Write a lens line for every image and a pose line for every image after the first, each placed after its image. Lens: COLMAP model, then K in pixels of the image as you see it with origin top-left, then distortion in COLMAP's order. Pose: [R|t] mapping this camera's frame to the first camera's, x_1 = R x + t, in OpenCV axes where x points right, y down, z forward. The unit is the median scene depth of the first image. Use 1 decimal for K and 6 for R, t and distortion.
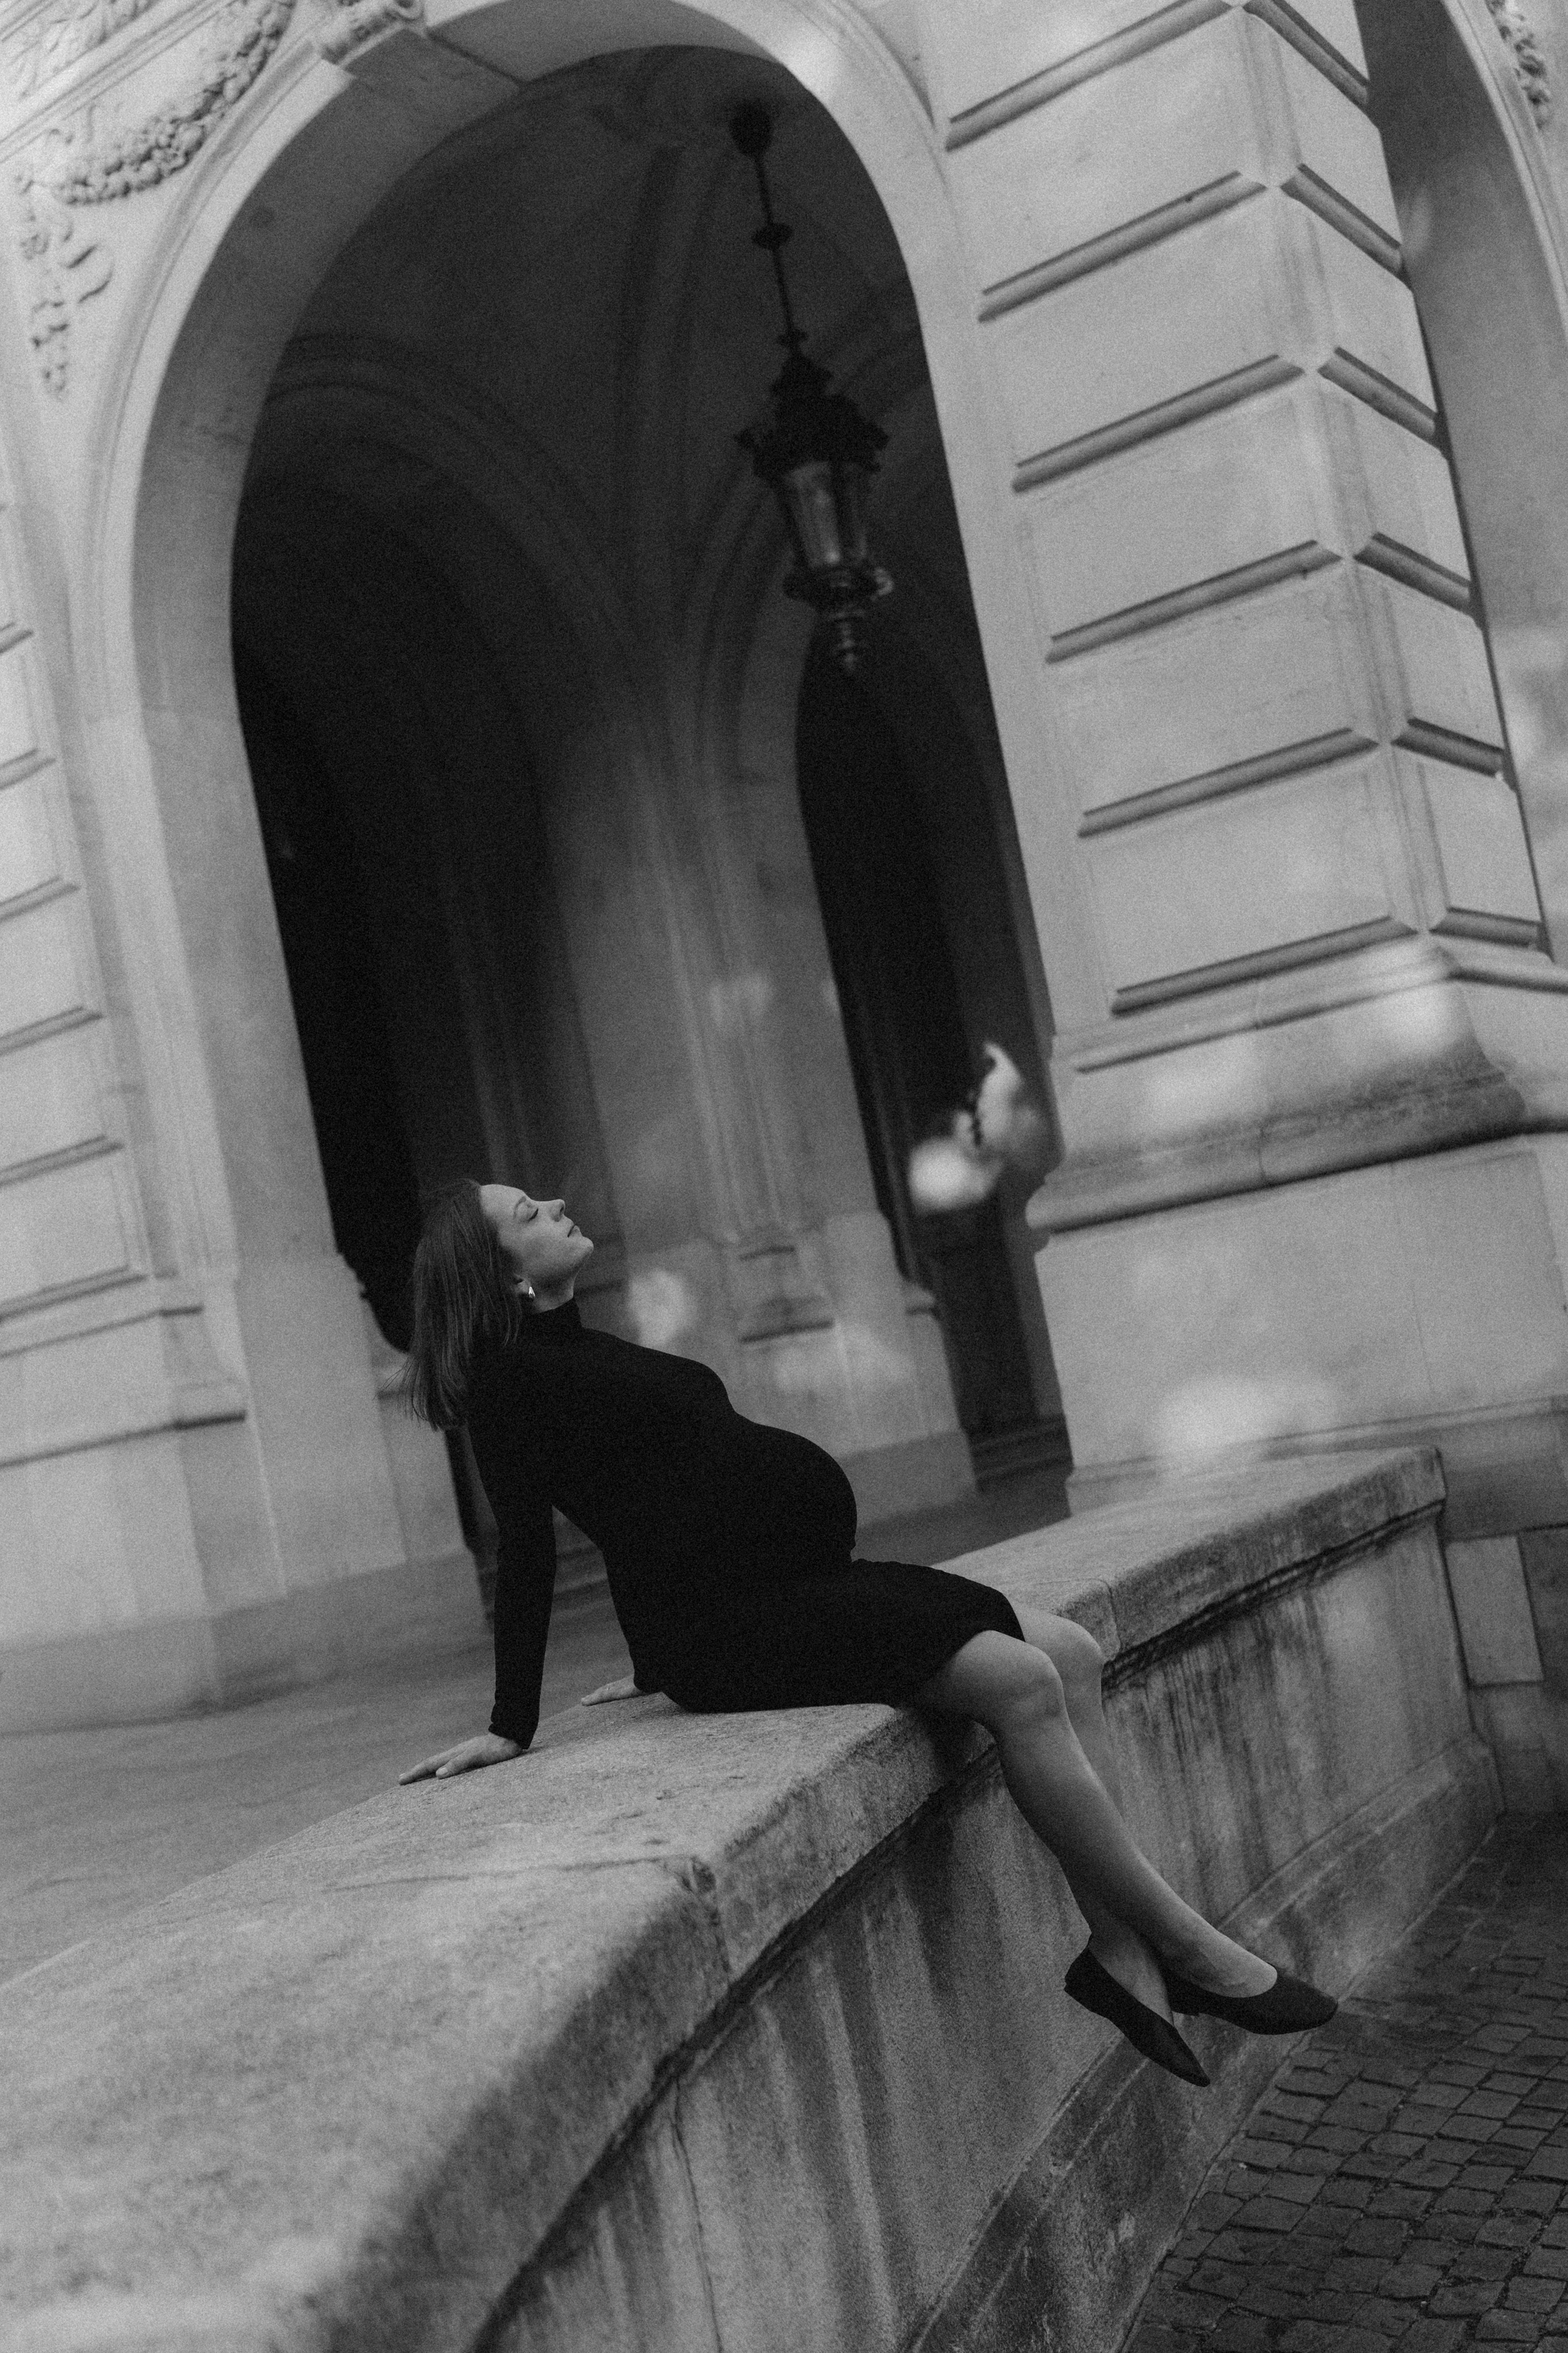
lens RADIAL K [[2431.5, 0, 726.9], [0, 2431.5, 1237.8], [0, 0, 1]] dist [-0.005927, 0.003861]
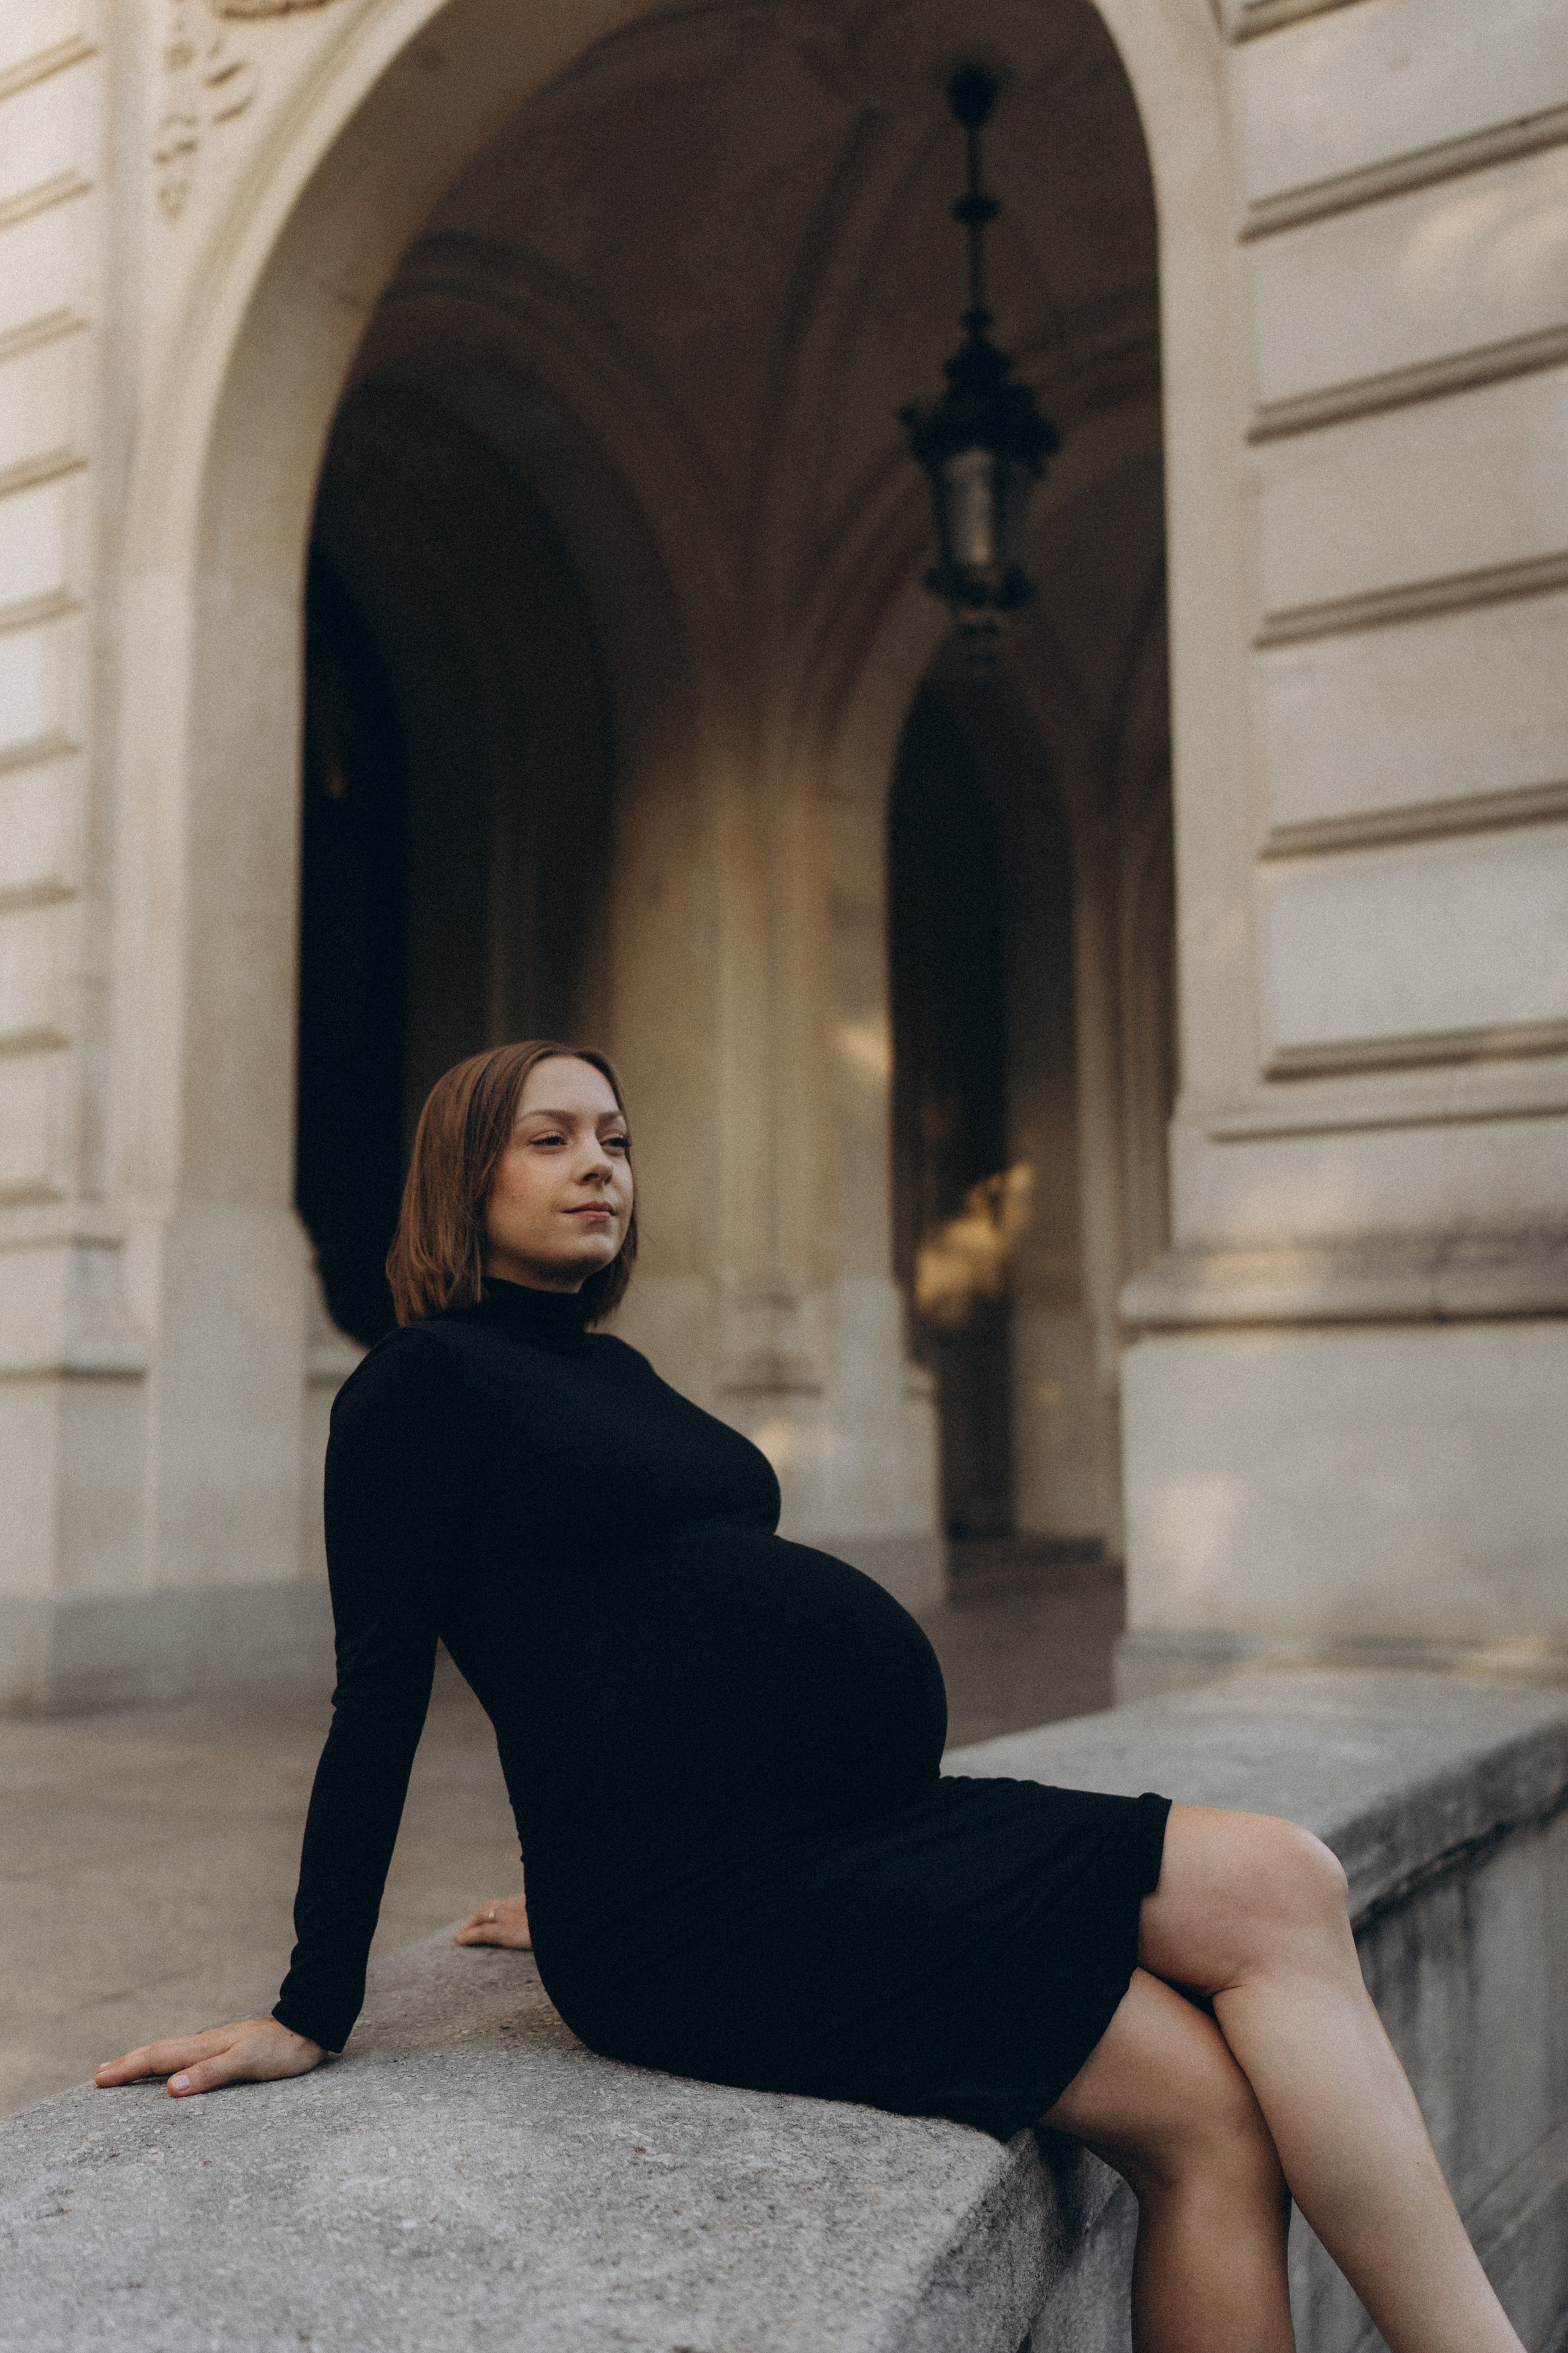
lens RADIAL K [[2338.9, 0, 728.8], [0, 2338.9, 1110.1], [0, 0, 1]] dist [0.010368, -0.000106]
pose [[0.983753, 0.179465, -0.004814, -0.008771], [-0.179295, 0.980741, -0.077466, 0.008334], [-0.009181, 0.077070, 0.996983, 0.168453]]
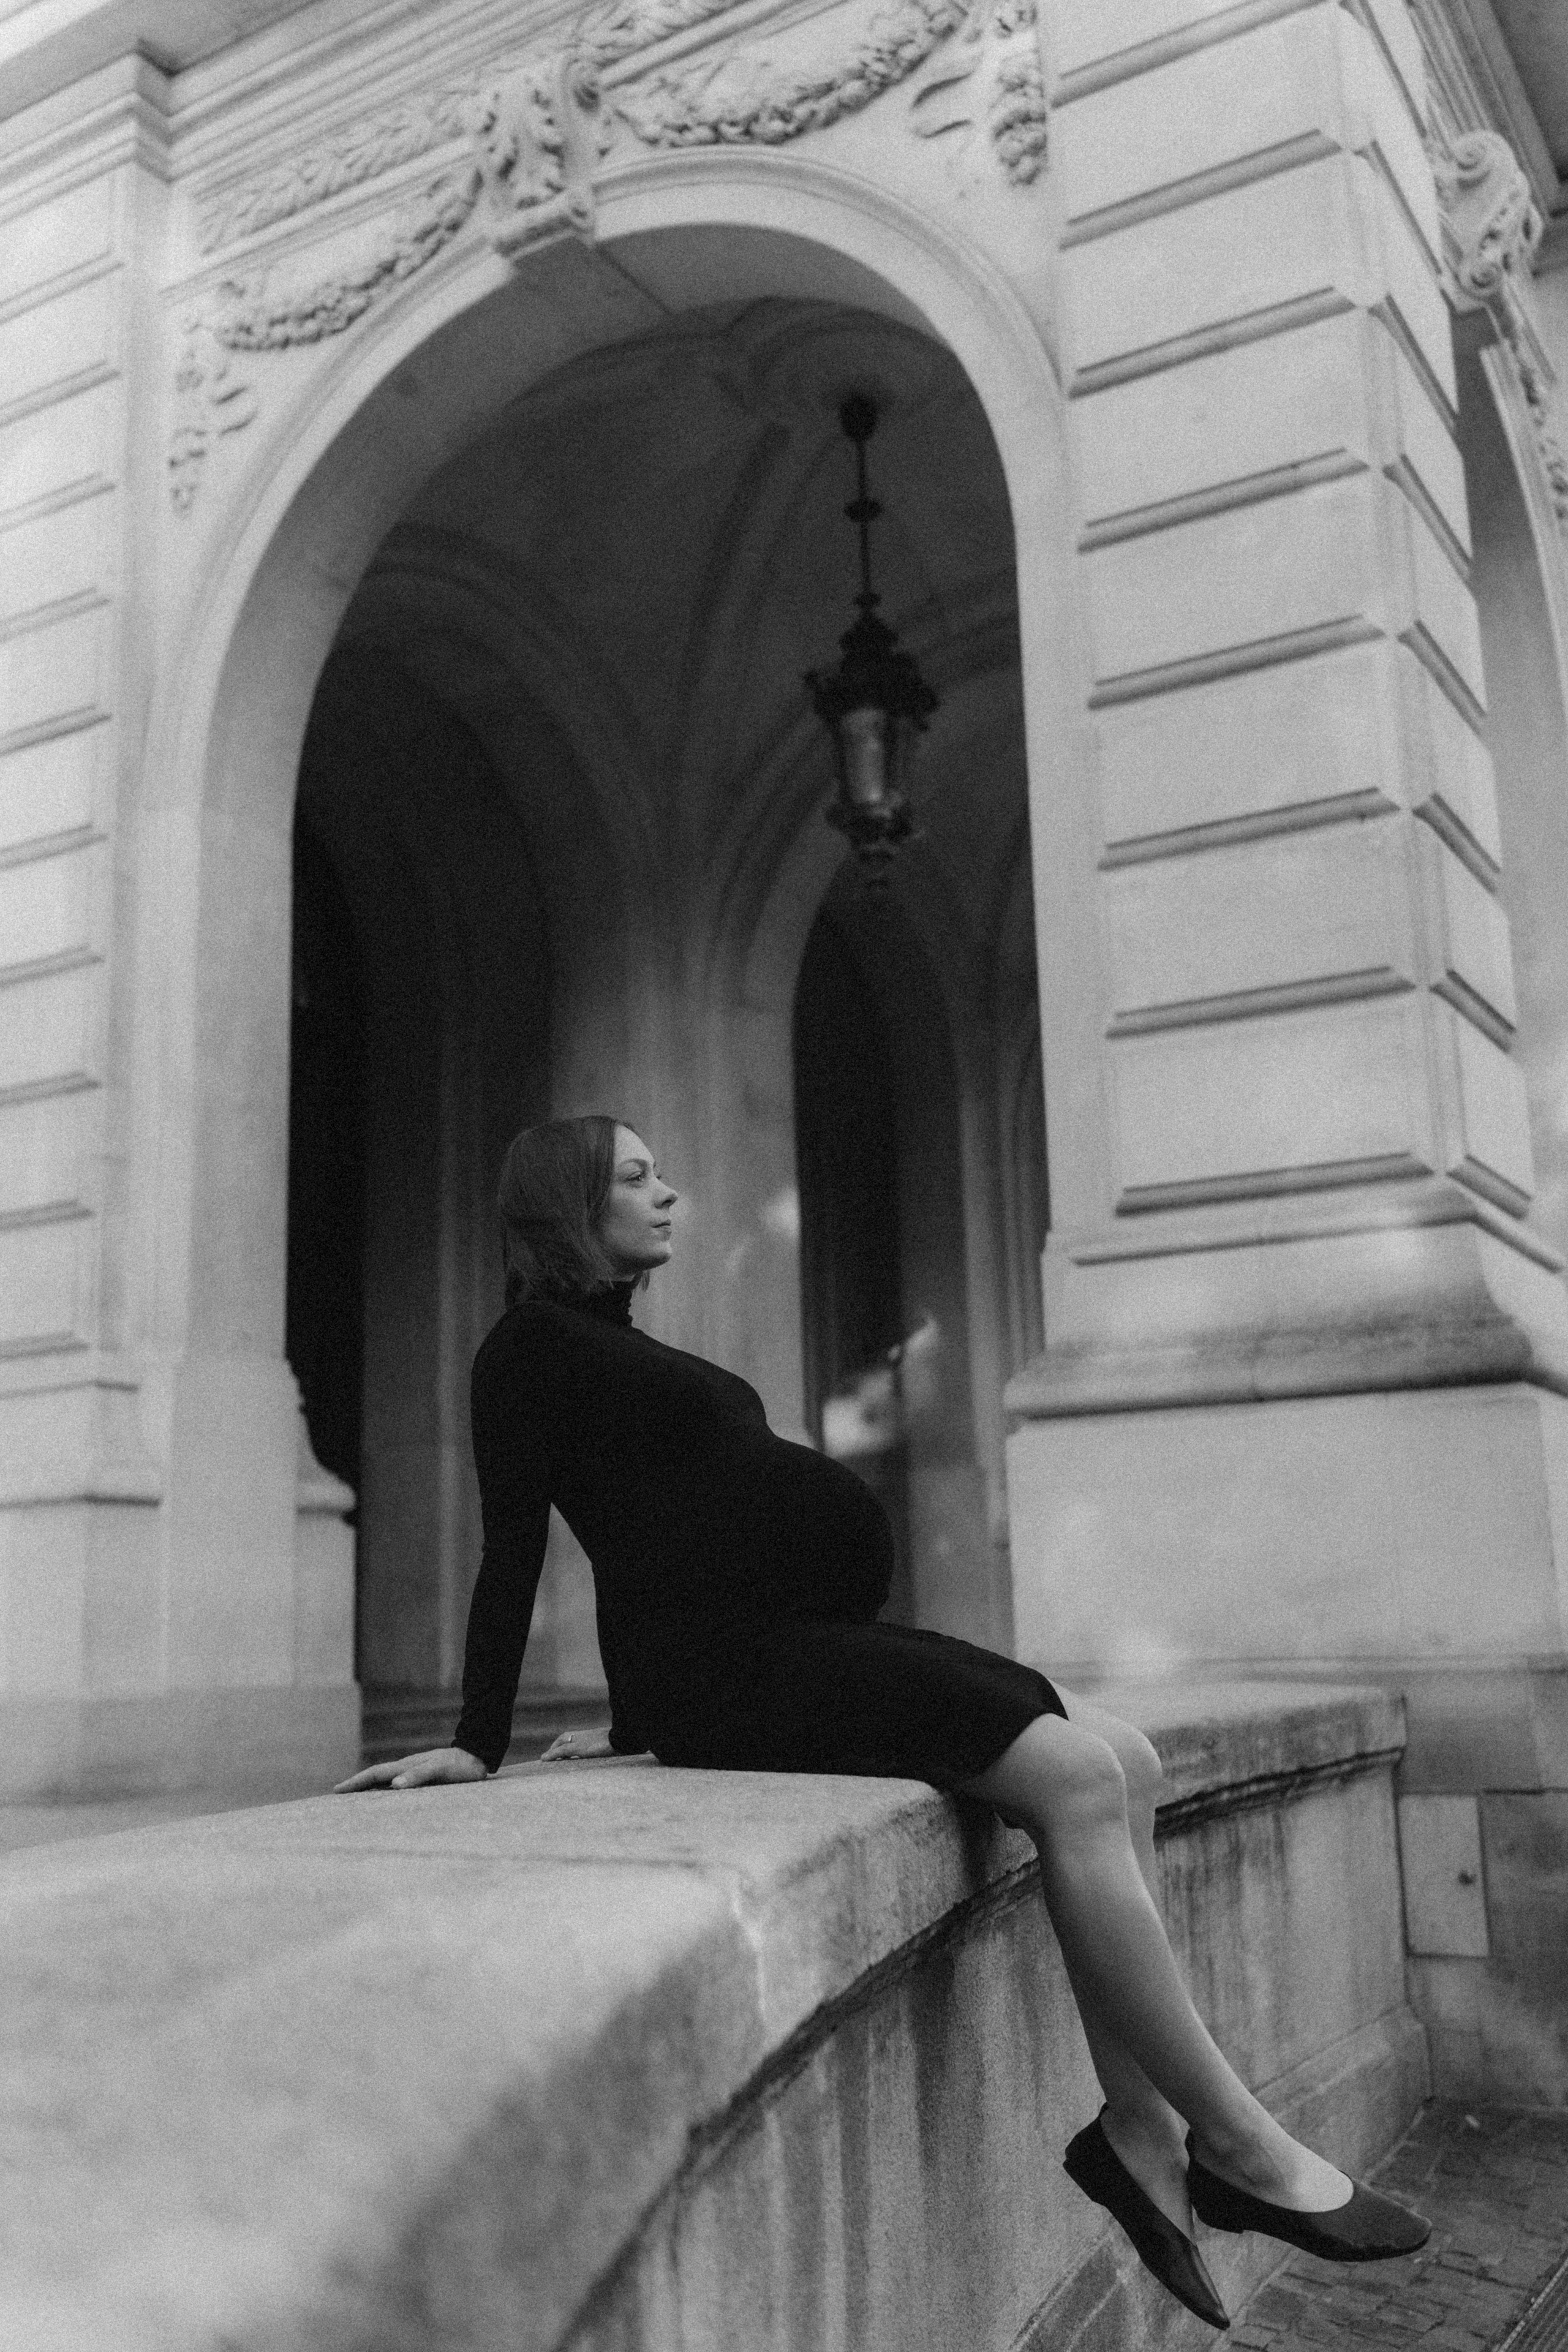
lens RADIAL K [[2218.5, 0, 773.9], [0, 2218.5, 1131.7], [0, 0, 1]] dist [0.003876, -0.028156]
pose [[0.984529, 0.169856, 0.043038, -0.018827], [-0.160418, 0.972544, -0.168596, 0.039317], [-0.070494, 0.159084, 0.984745, 0.078933]]
